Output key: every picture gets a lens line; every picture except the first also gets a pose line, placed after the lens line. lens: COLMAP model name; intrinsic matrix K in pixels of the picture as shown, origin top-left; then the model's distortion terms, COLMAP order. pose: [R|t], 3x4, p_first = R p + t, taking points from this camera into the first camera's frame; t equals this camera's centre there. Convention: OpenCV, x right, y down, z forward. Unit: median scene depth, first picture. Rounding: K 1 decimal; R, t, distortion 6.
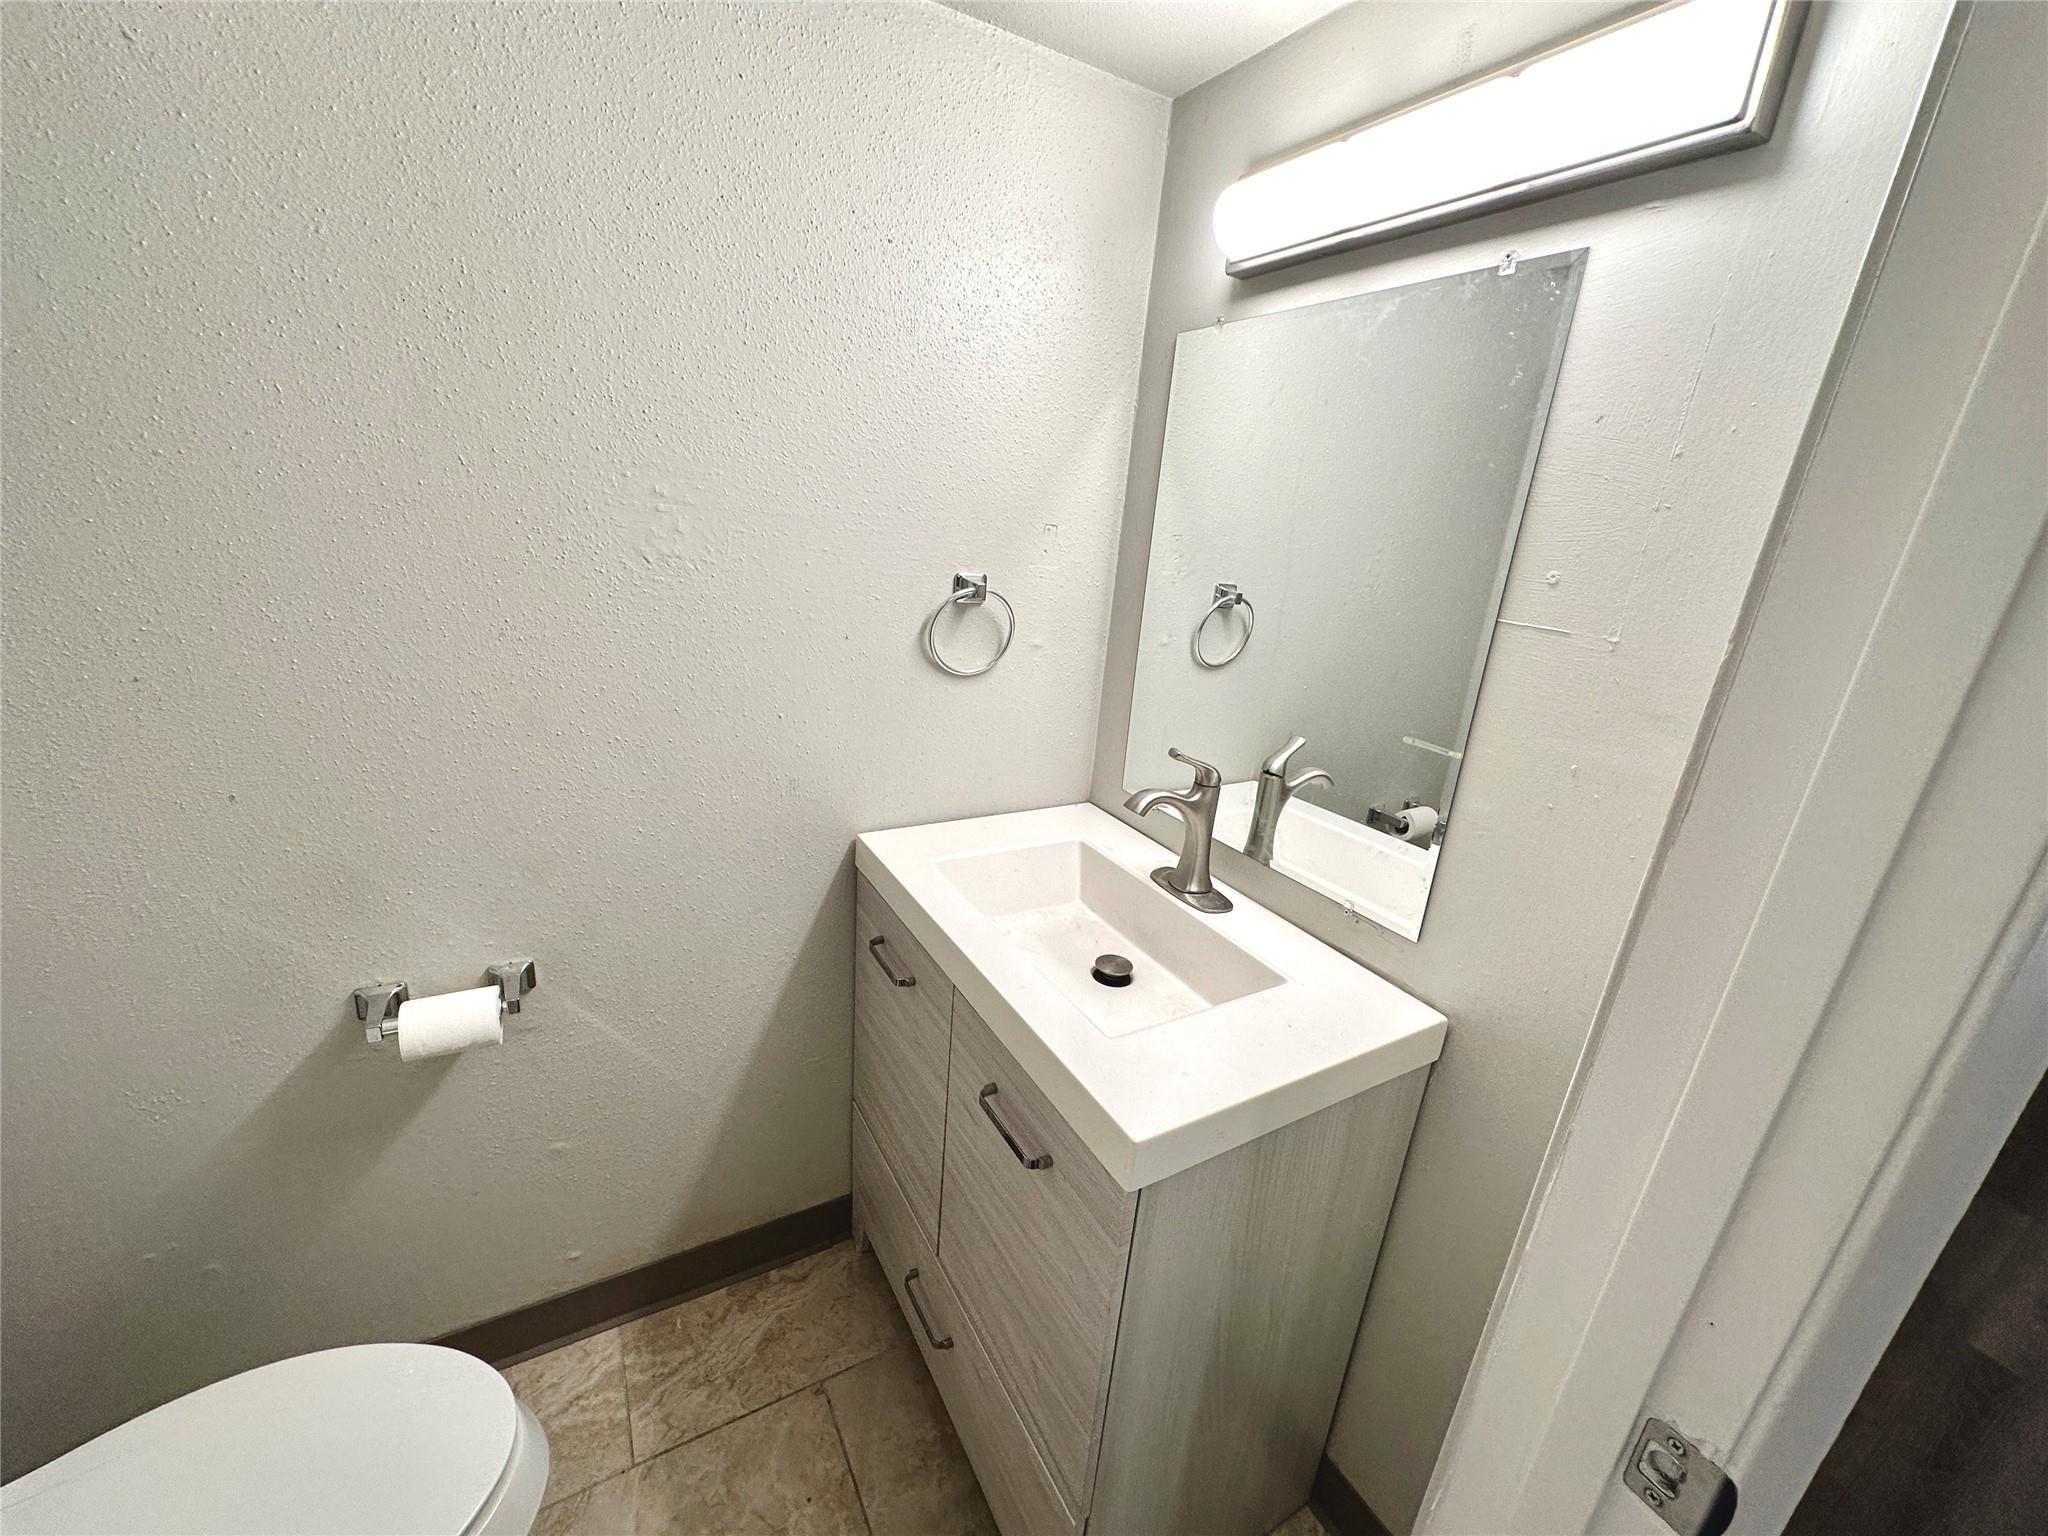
lens RADIAL K [[814.5, 0, 1019.6], [0, 814.5, 770.7], [0, 0, 1]] dist [-0.001719, 0.000525]
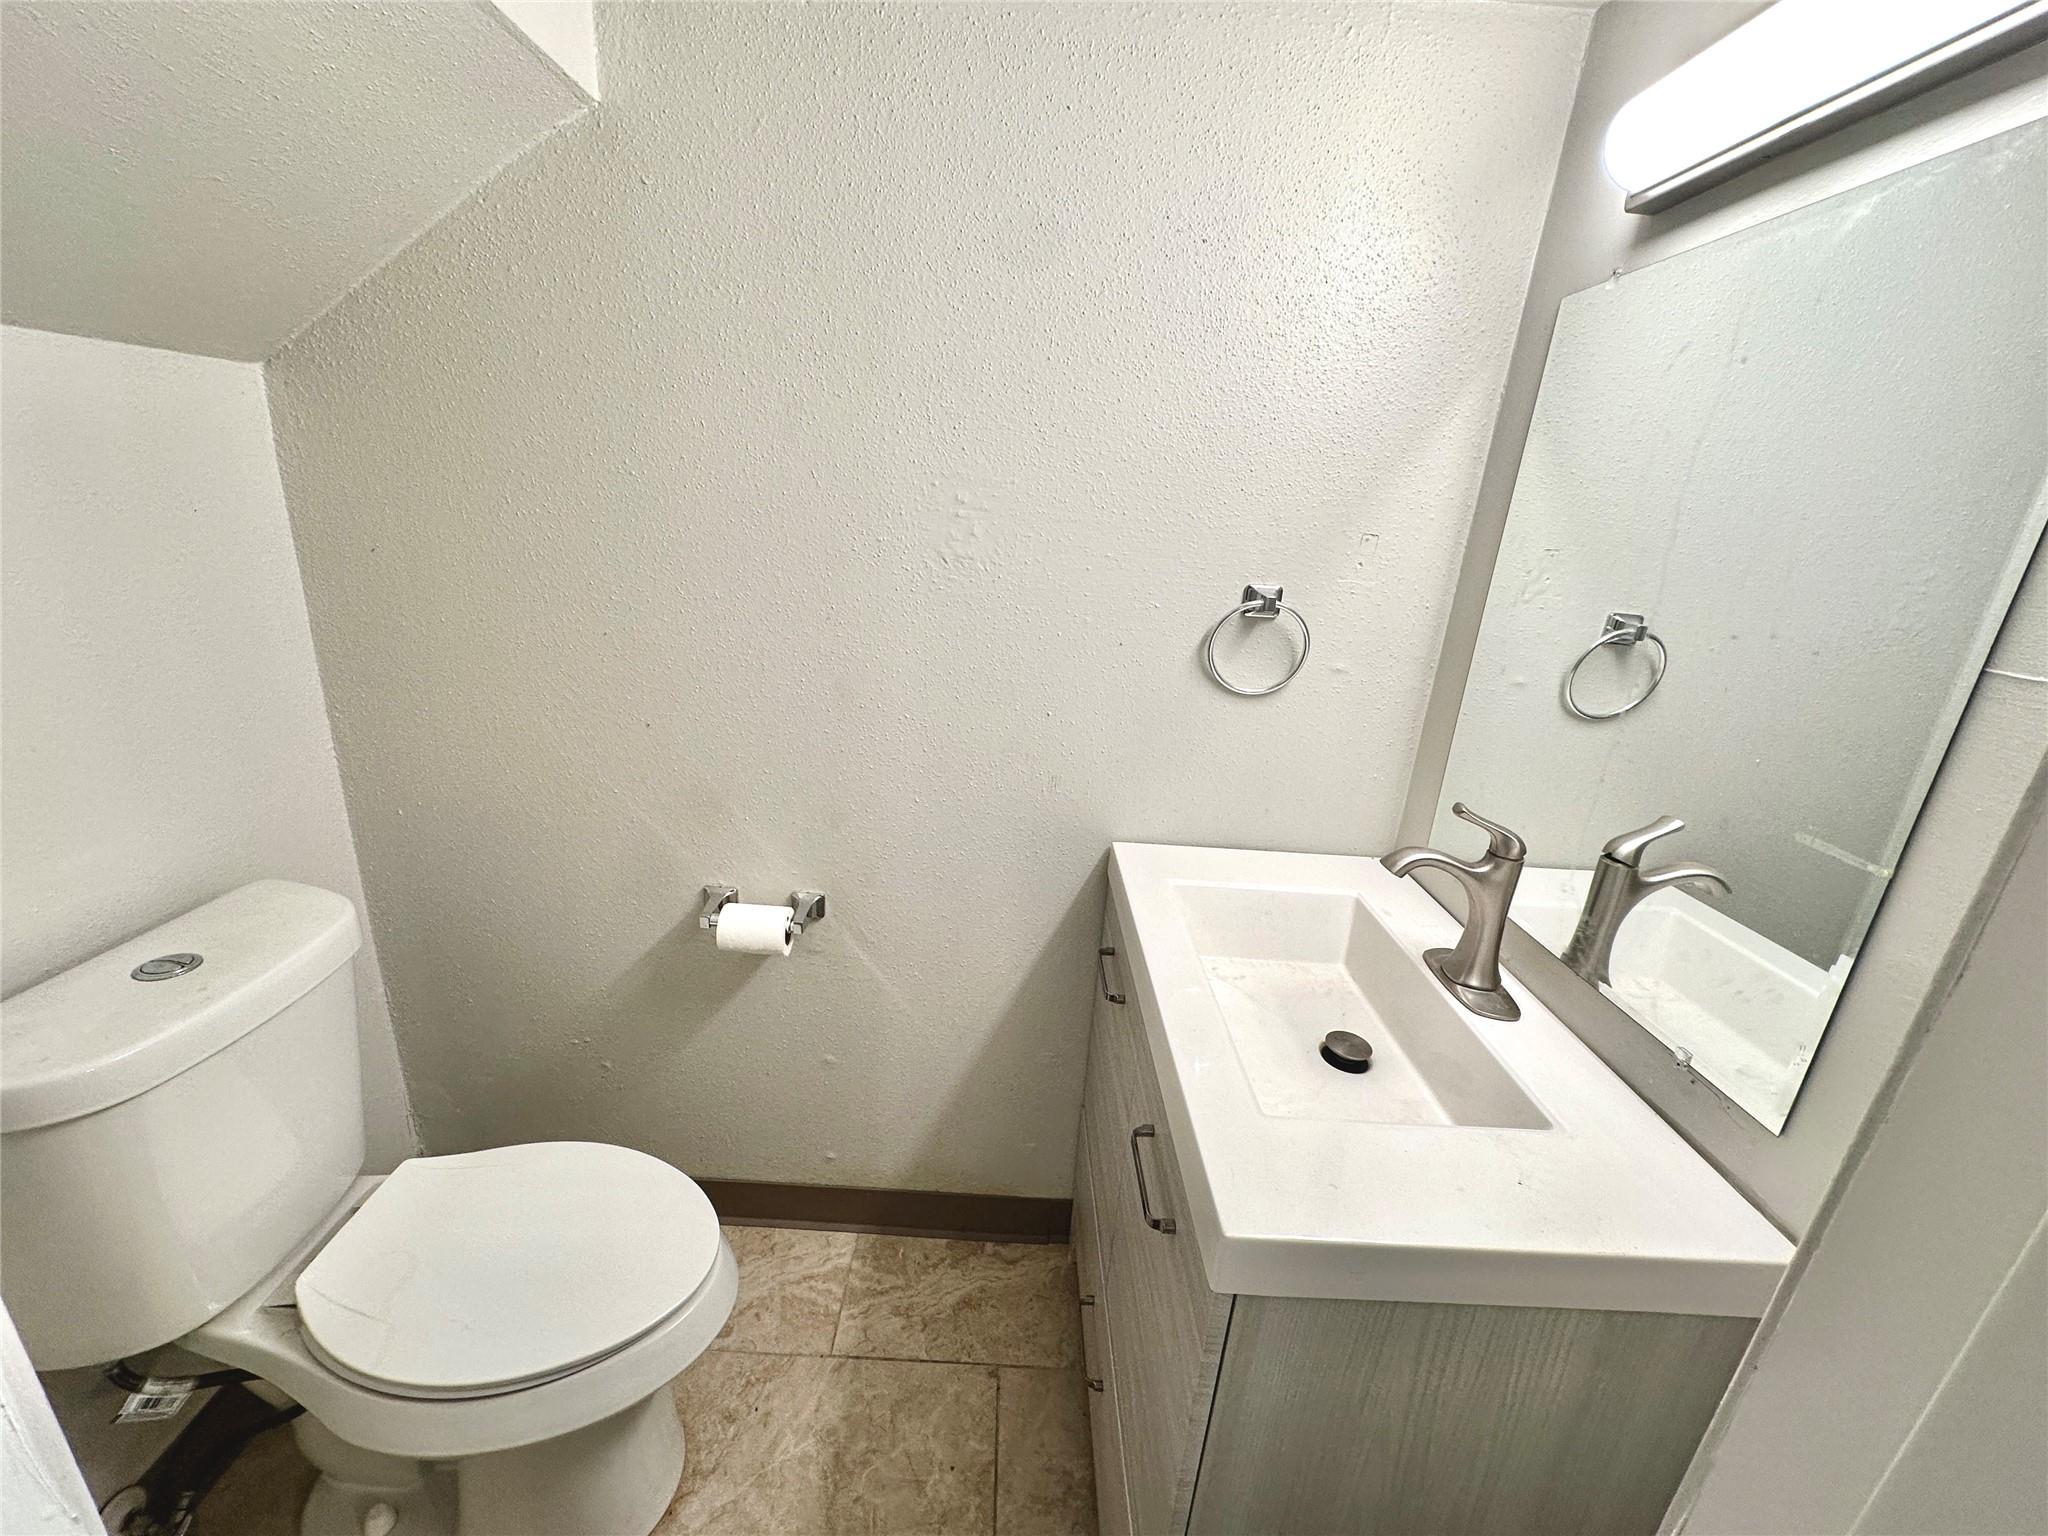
lens RADIAL K [[814.5, 0, 1019.7], [0, 814.5, 770.5], [0, 0, 1]] dist [-0.001719, 0.000525]
pose [[0.870871, 0.139210, -0.471385, 0.177540], [-0.153770, 0.988077, 0.007715, 0.001689], [0.466838, 0.065766, 0.881894, 0.072617]]
